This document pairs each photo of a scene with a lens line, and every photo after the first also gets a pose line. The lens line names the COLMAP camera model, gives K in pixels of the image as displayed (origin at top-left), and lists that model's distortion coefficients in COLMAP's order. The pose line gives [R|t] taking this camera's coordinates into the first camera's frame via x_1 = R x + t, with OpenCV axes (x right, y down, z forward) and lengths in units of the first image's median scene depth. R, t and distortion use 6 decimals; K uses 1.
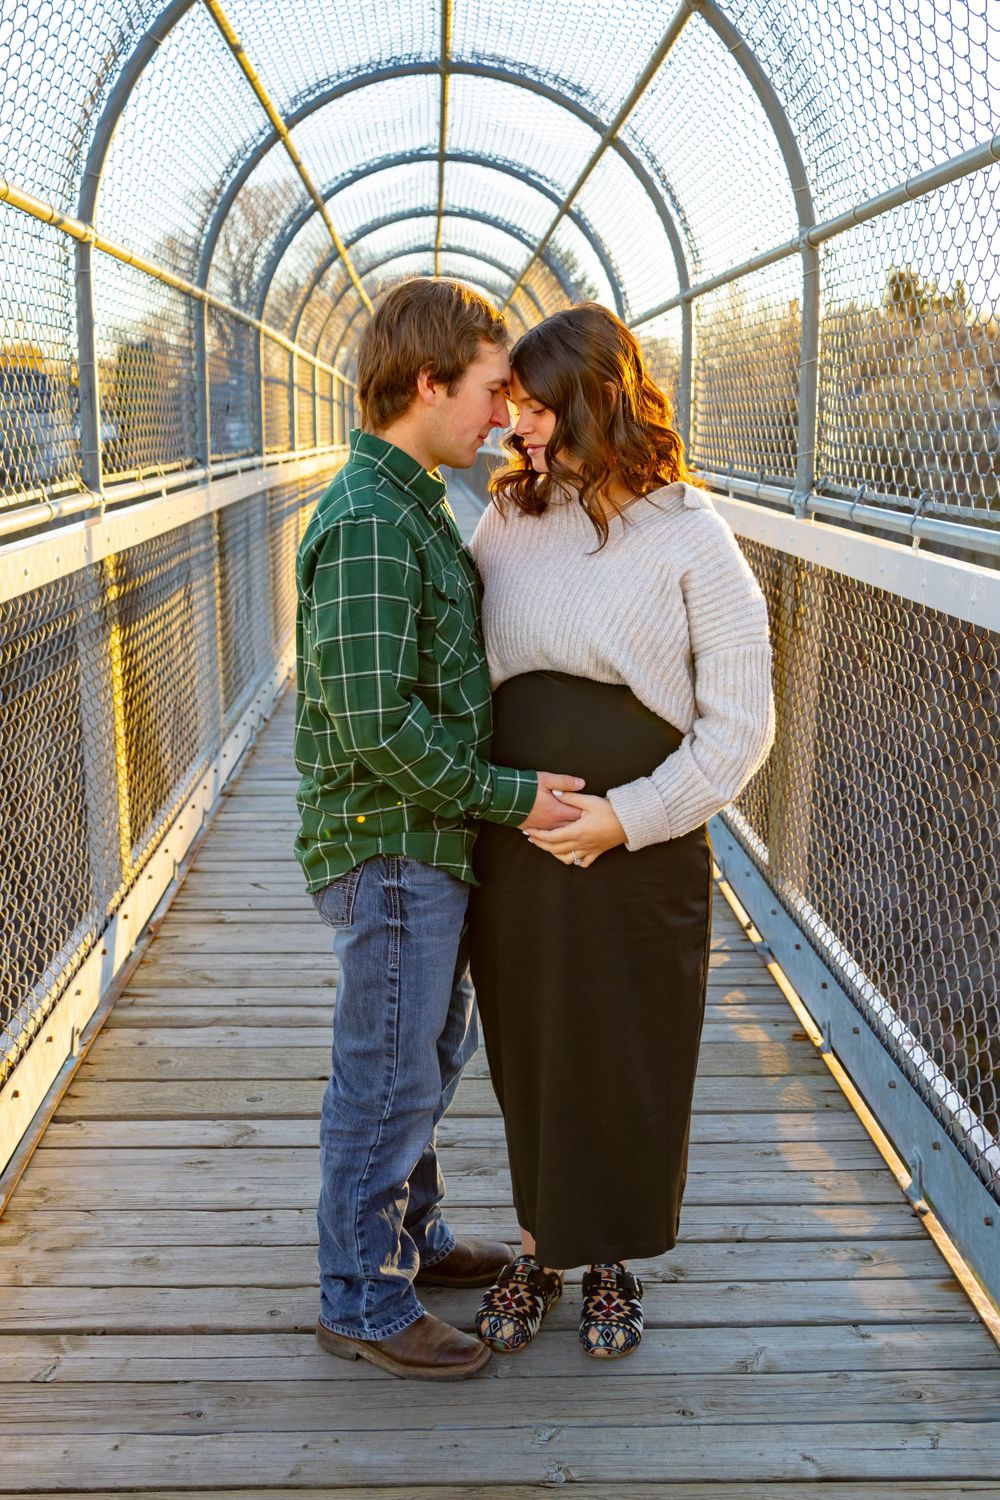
lens RADIAL K [[1638.7, 0, 500.0], [0, 1638.7, 750.0], [0, 0, 1]] dist [0.001245, -0.023047]
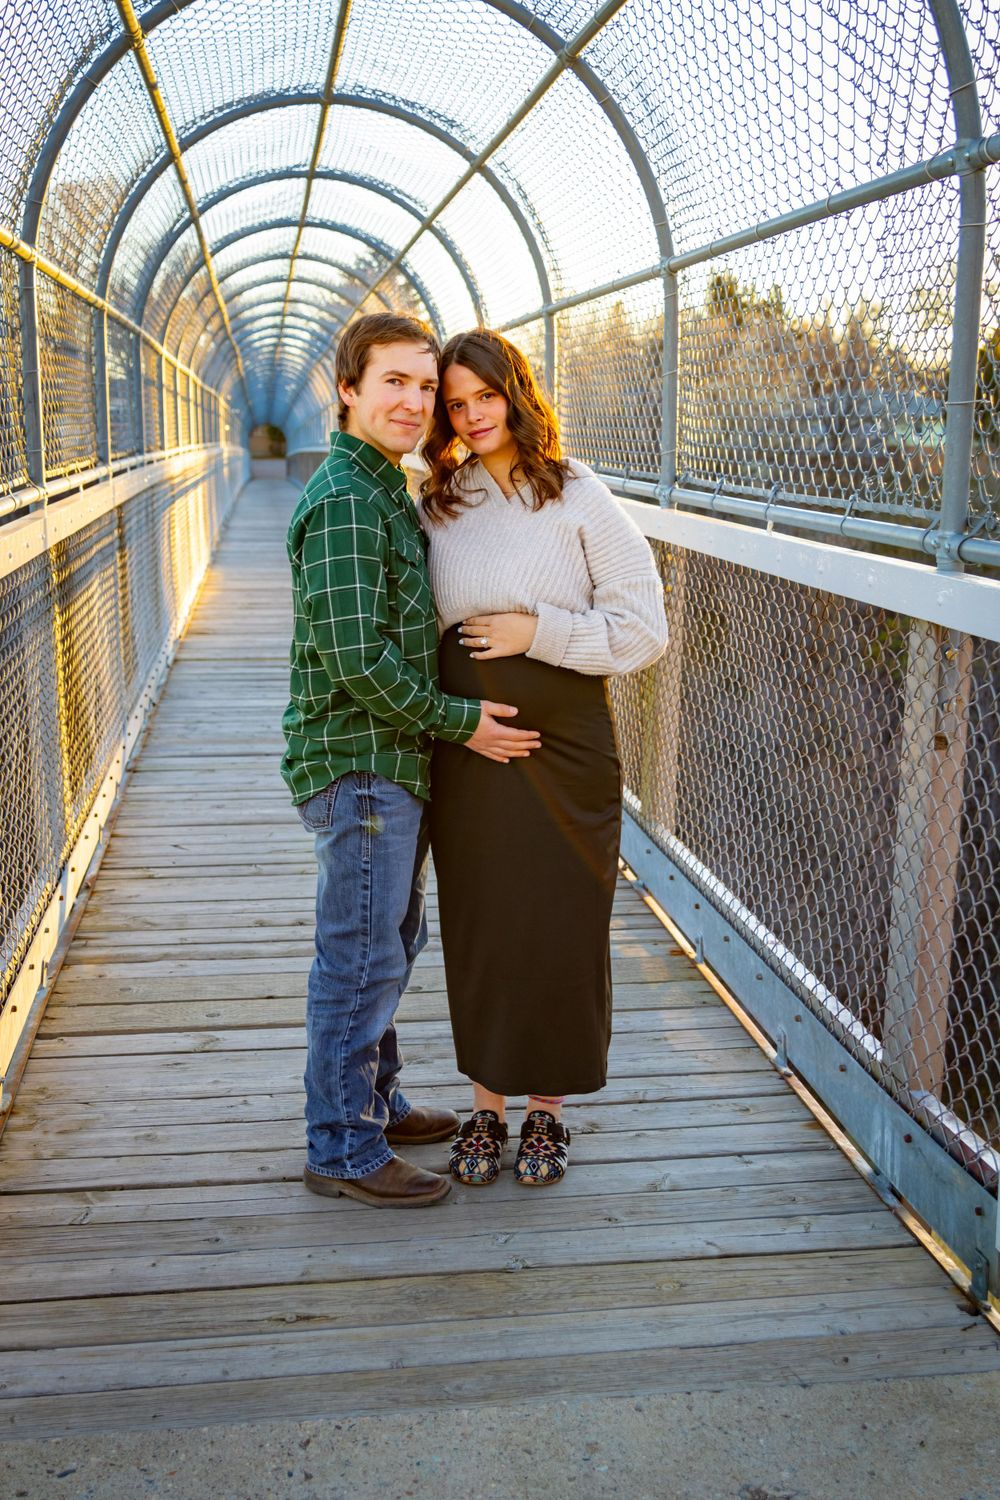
lens RADIAL K [[1669.7, 0, 500.0], [0, 1669.7, 750.0], [0, 0, 1]] dist [-0.010137, -0.008144]
pose [[0.994280, -0.018158, 0.105253, -0.066051], [0.018474, 0.999827, -0.002020, 0.032196], [-0.105199, 0.003952, 0.994443, -0.172671]]
